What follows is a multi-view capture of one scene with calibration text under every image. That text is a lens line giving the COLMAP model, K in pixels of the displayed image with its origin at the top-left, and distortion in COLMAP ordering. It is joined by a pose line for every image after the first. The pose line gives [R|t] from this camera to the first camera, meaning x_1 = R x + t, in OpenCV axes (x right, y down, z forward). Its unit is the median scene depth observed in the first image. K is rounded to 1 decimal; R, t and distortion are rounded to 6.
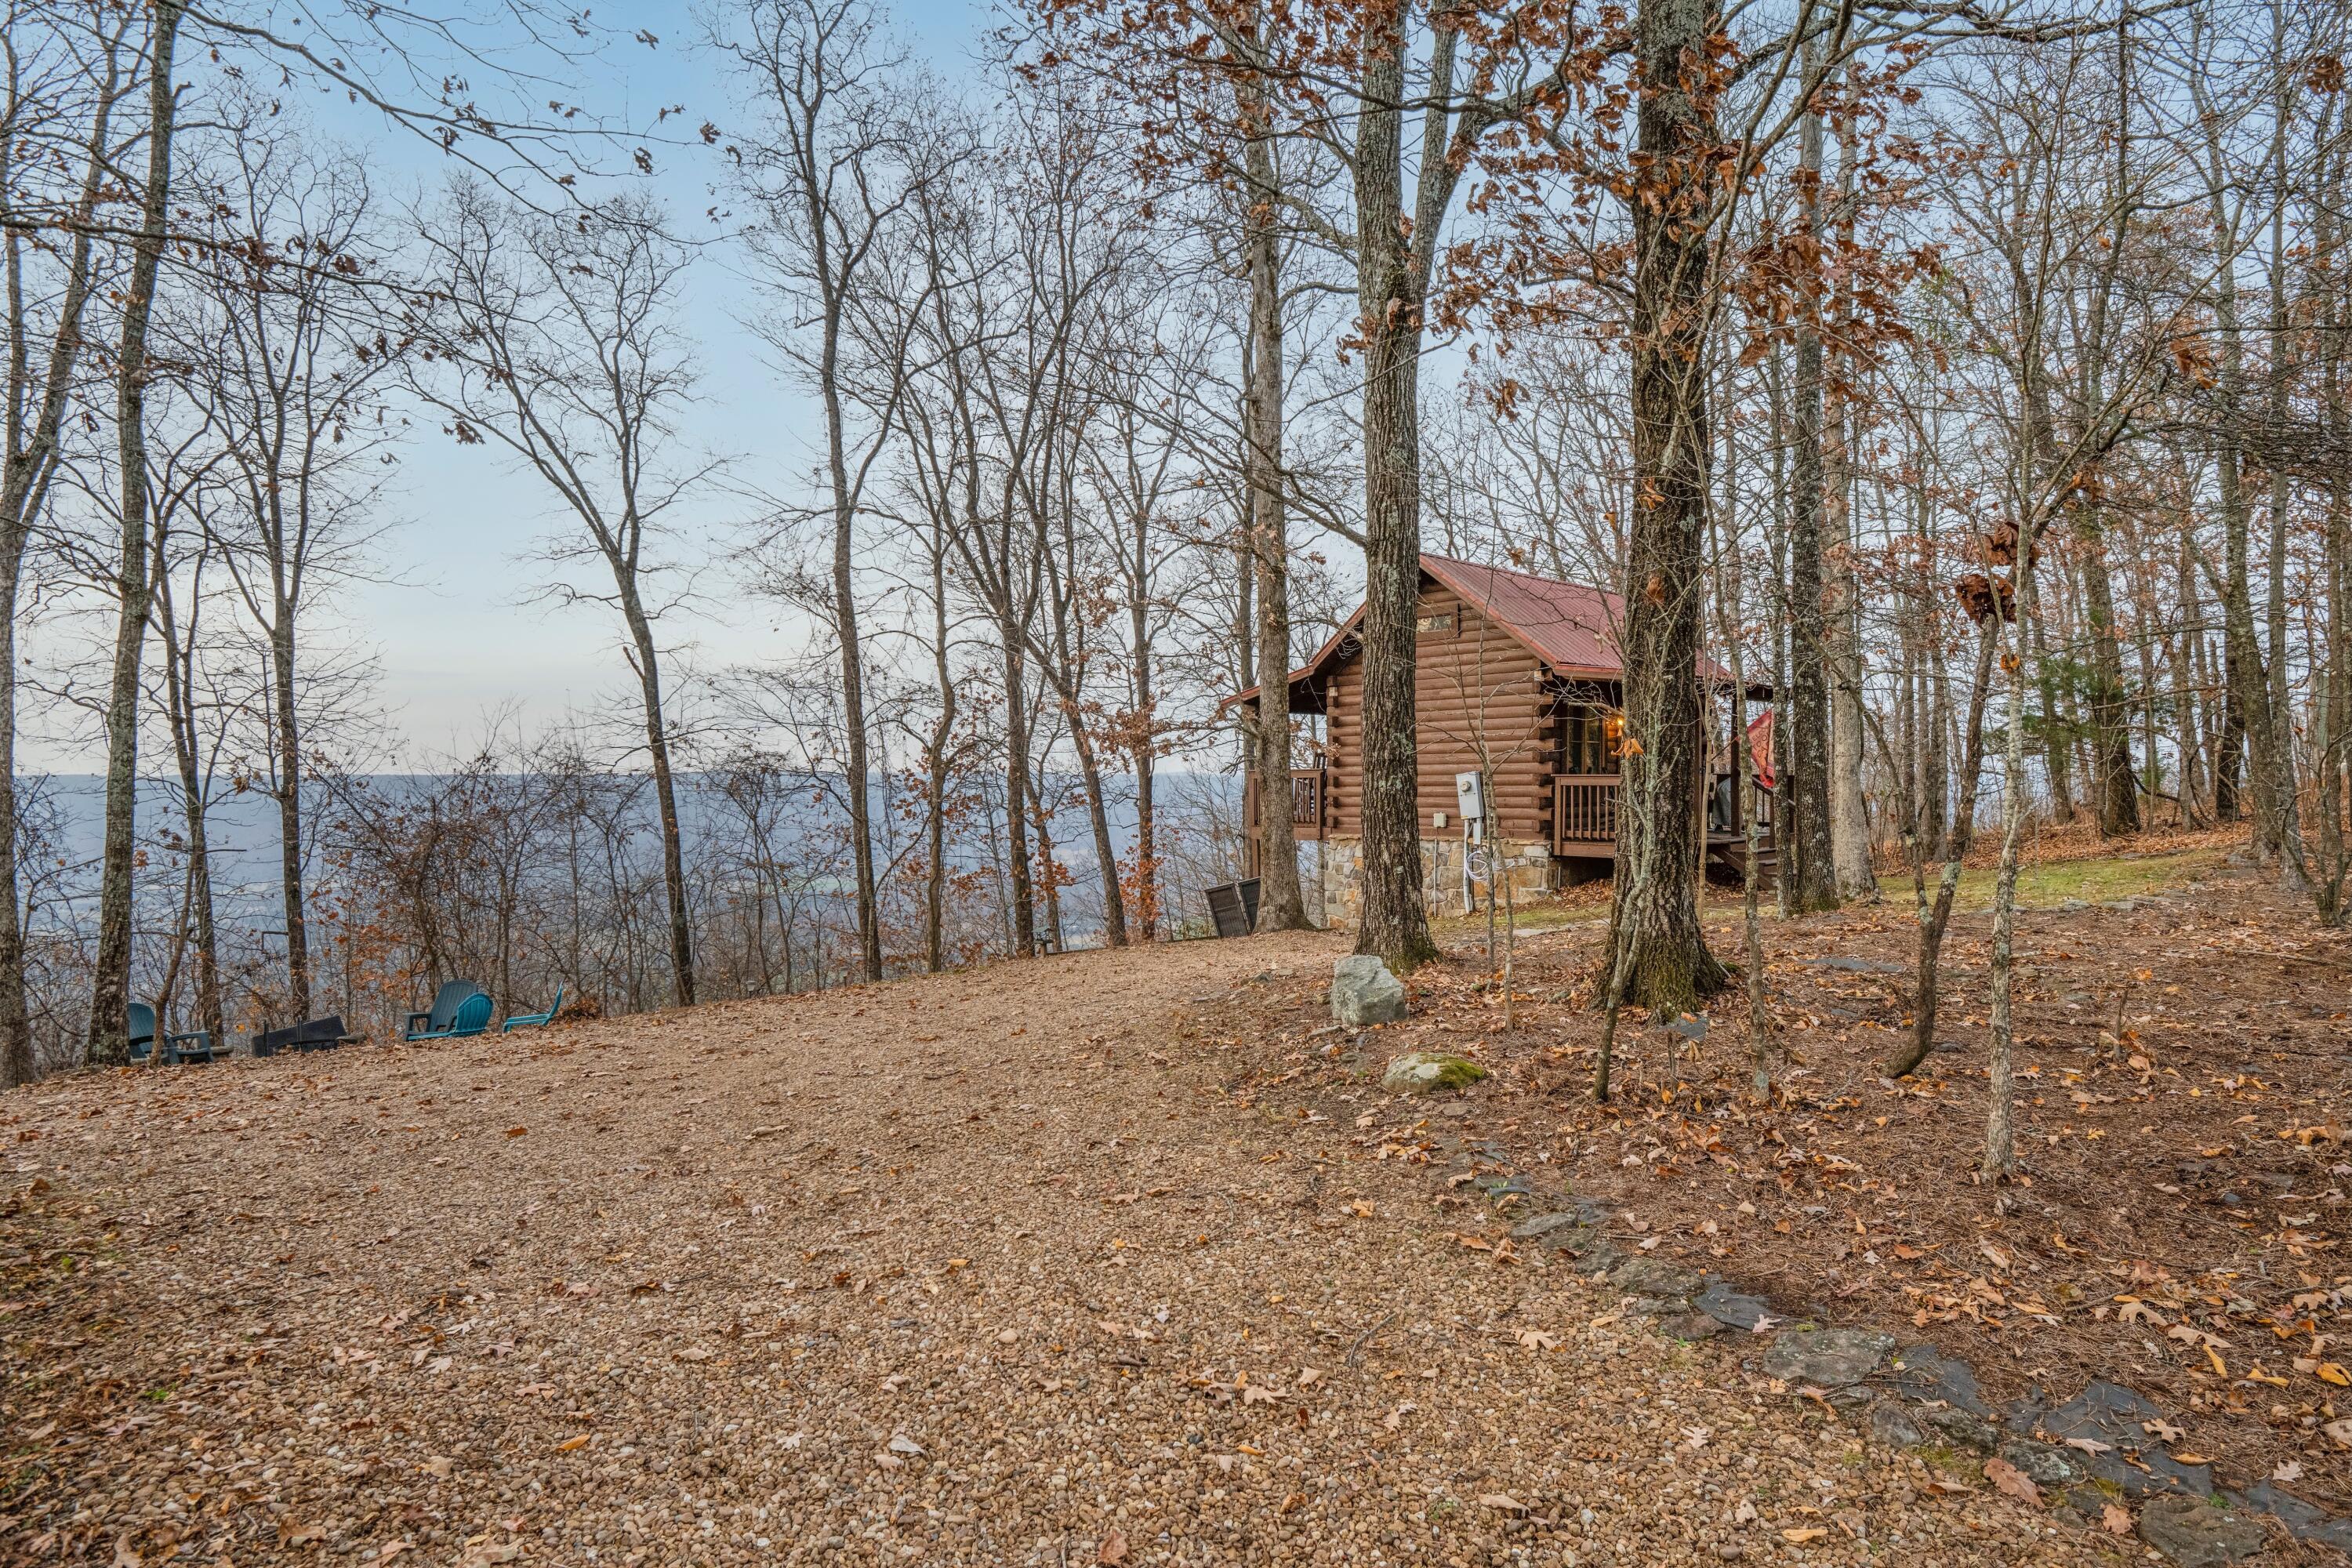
lens RADIAL K [[1333.5, 0, 1184.9], [0, 1333.5, 792.3], [0, 0, 1]] dist [0.005803, 0.000197]
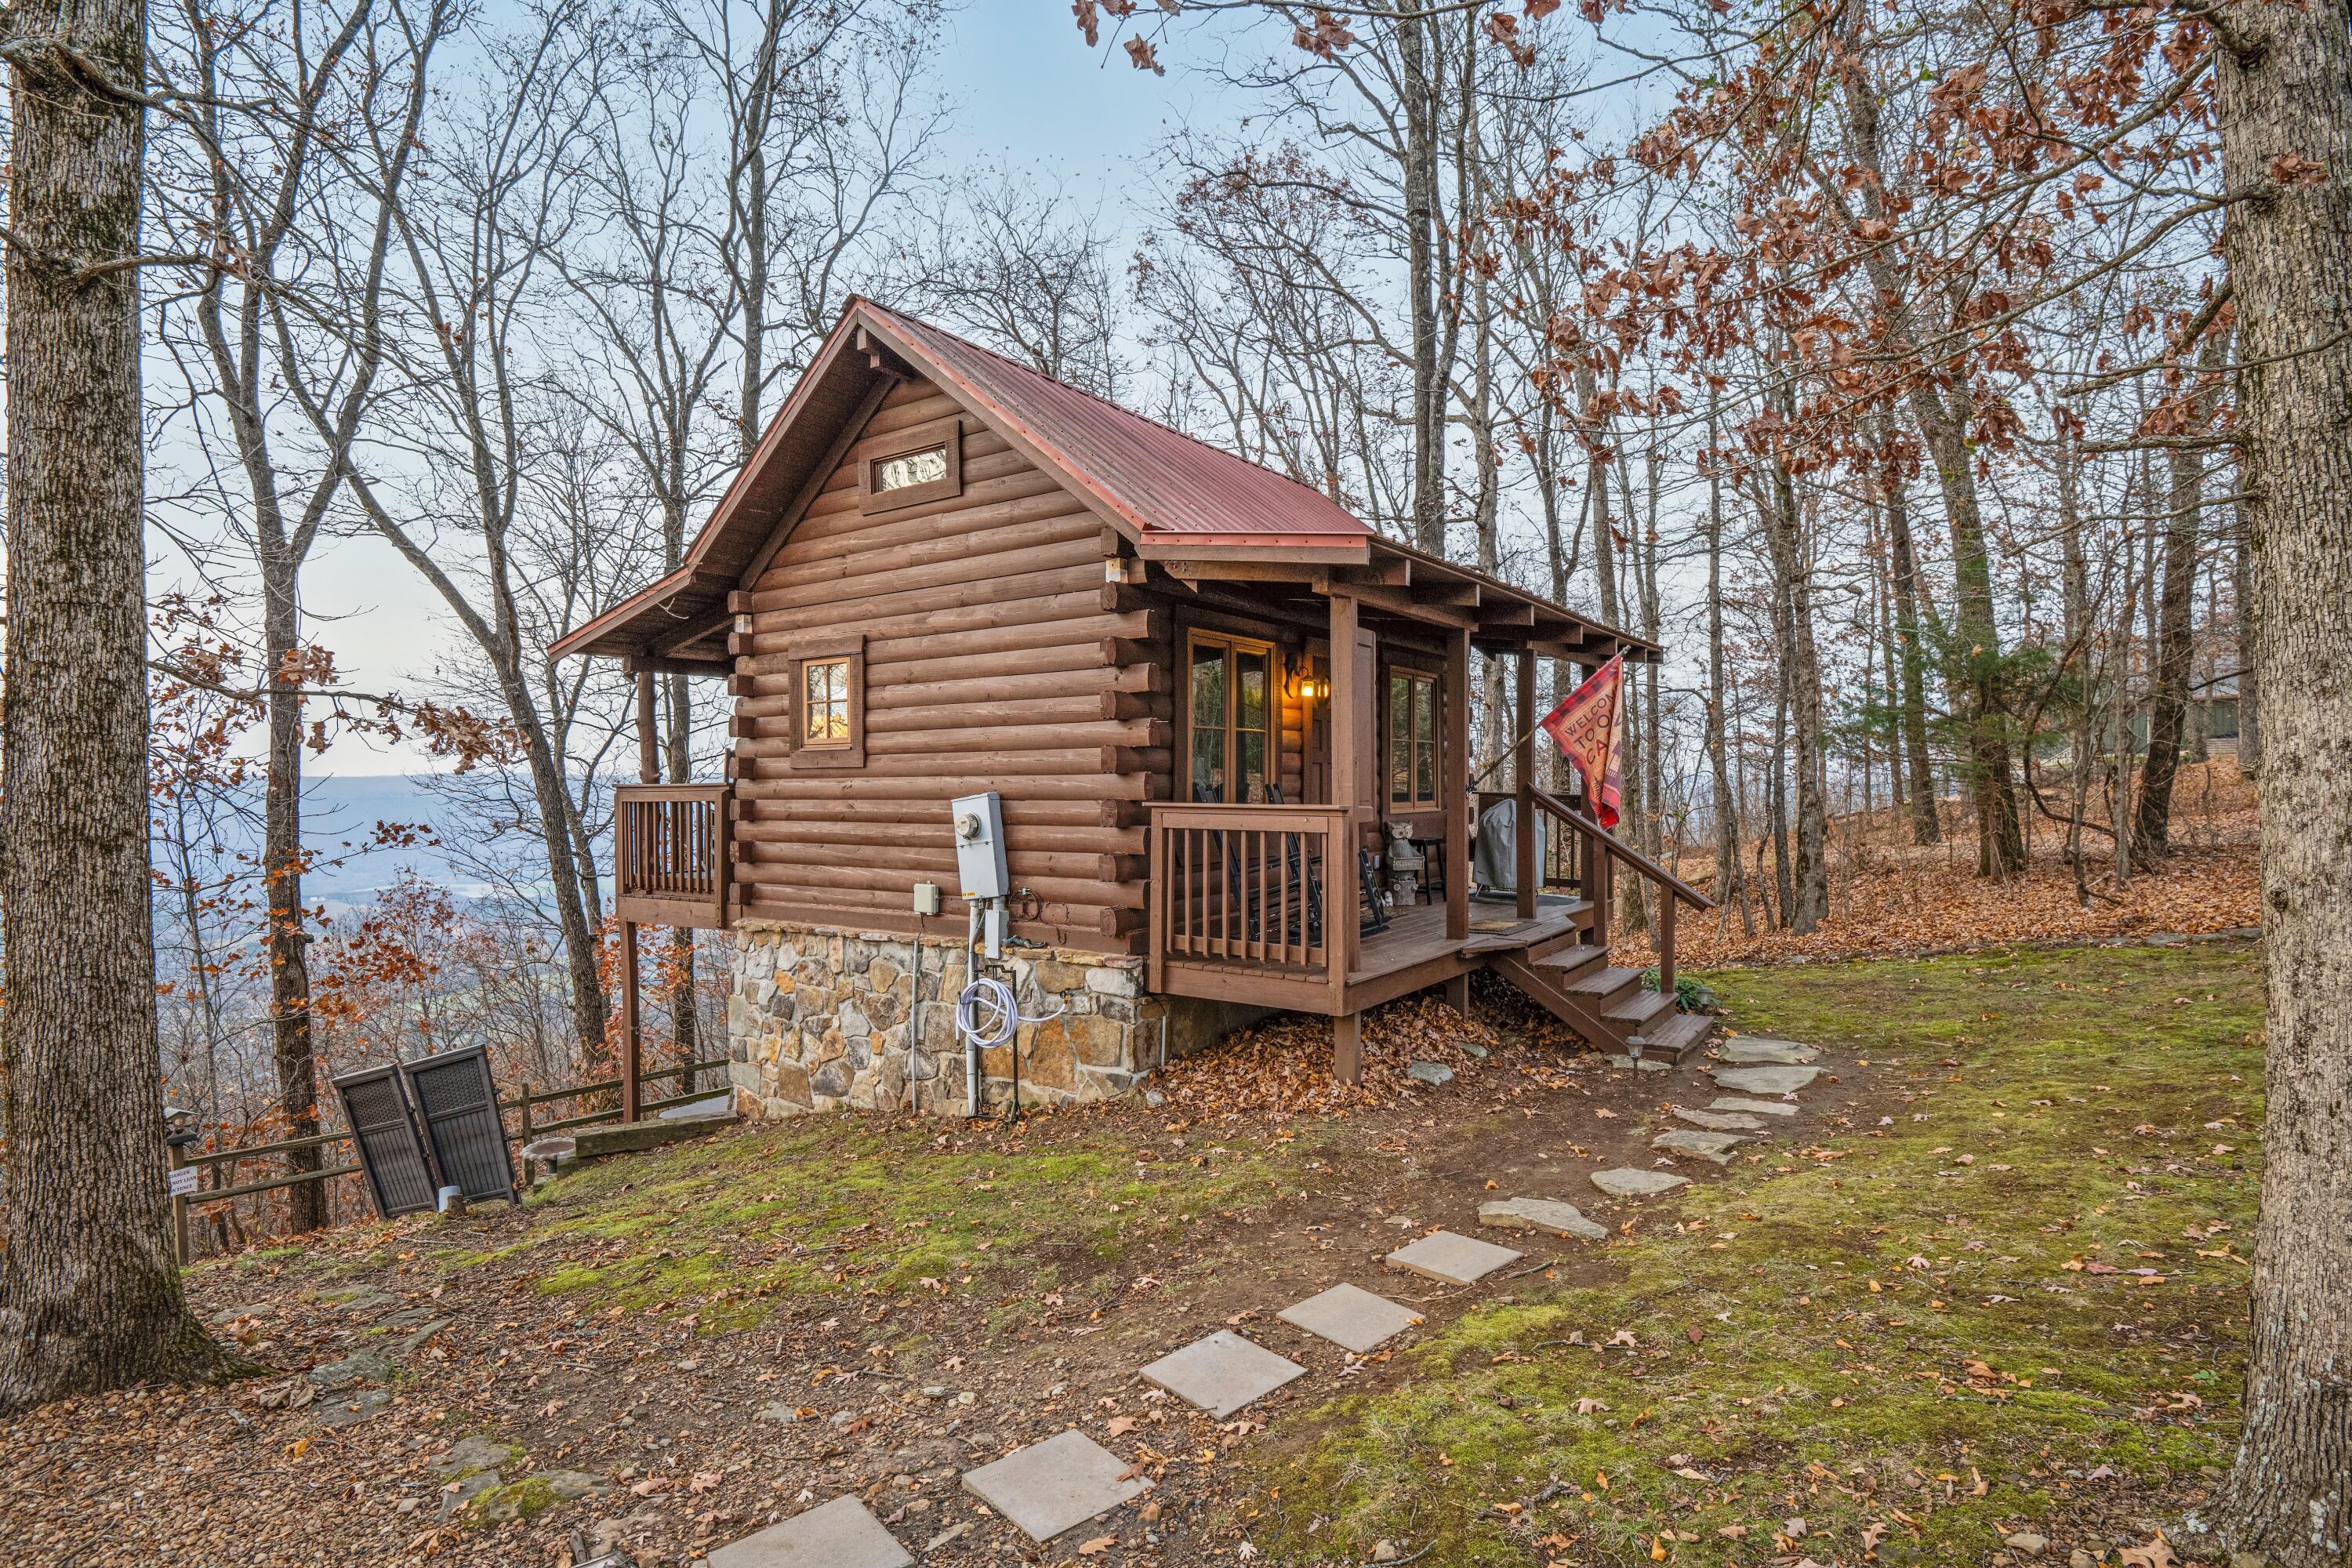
lens RADIAL K [[1218.1, 0, 1168.9], [0, 1218.1, 785.4], [0, 0, 1]] dist [-0.019857, -0.001361]
pose [[0.985820, -0.001604, 0.167799, 0.215168], [0.002173, 0.999993, -0.003206, -0.017142], [-0.167792, 0.003525, 0.985816, 0.608159]]
